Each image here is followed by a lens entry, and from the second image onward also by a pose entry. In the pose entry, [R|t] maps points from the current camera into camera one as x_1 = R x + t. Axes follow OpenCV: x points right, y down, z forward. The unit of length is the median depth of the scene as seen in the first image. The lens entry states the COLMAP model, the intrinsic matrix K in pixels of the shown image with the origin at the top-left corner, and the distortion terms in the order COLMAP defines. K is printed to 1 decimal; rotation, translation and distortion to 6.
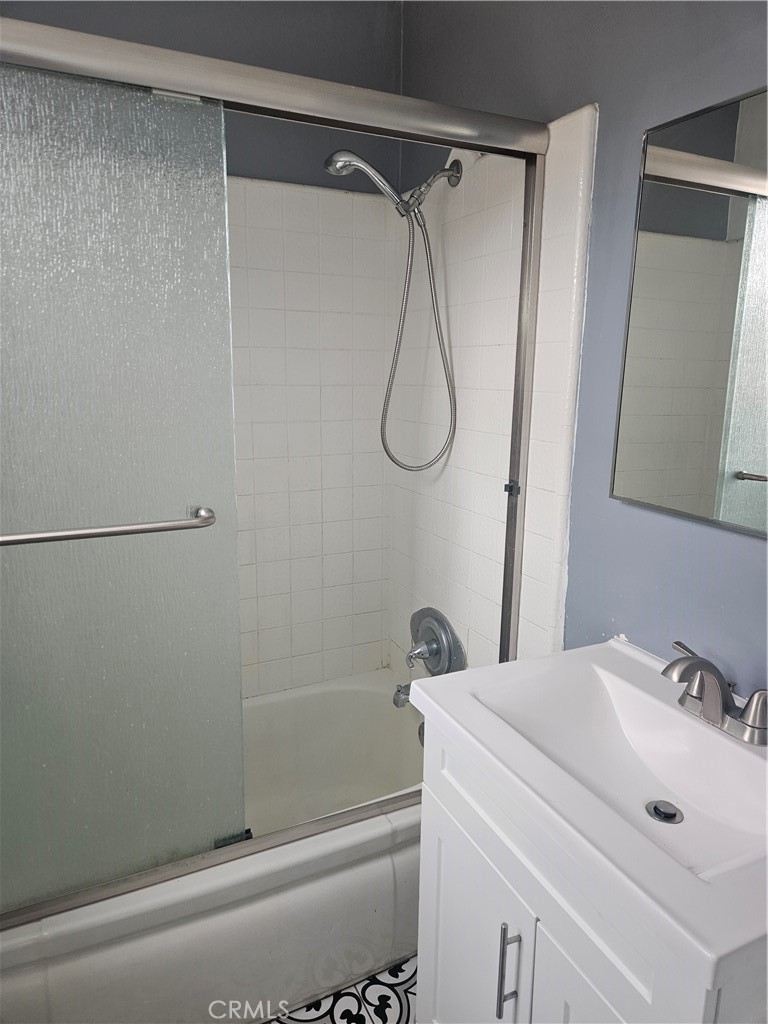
lens RADIAL K [[690.1, 0, 385.6], [0, 690.1, 490.0], [0, 0, 1]] dist [0.072269, -0.059998]
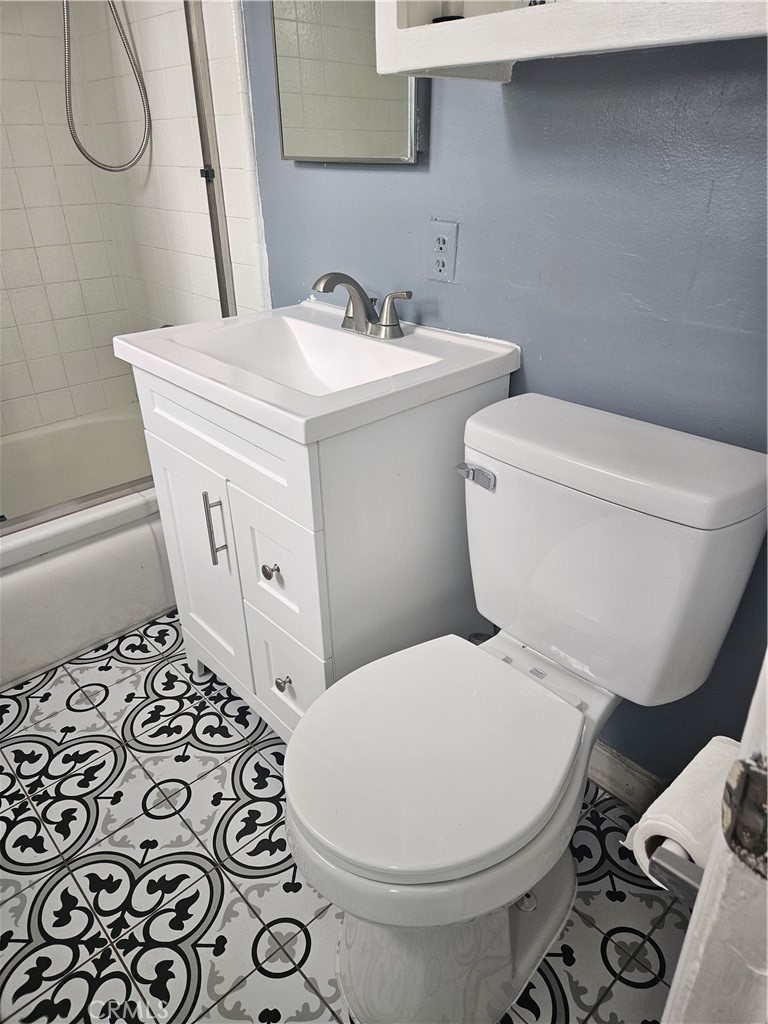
lens RADIAL K [[690.1, 0, 385.6], [0, 690.1, 490.0], [0, 0, 1]] dist [0.072269, -0.059998]
pose [[0.956029, -0.154464, 0.249297, 0.108070], [0.078126, 0.953477, 0.291167, 0.172193], [-0.282673, -0.258887, 0.923620, -0.168401]]
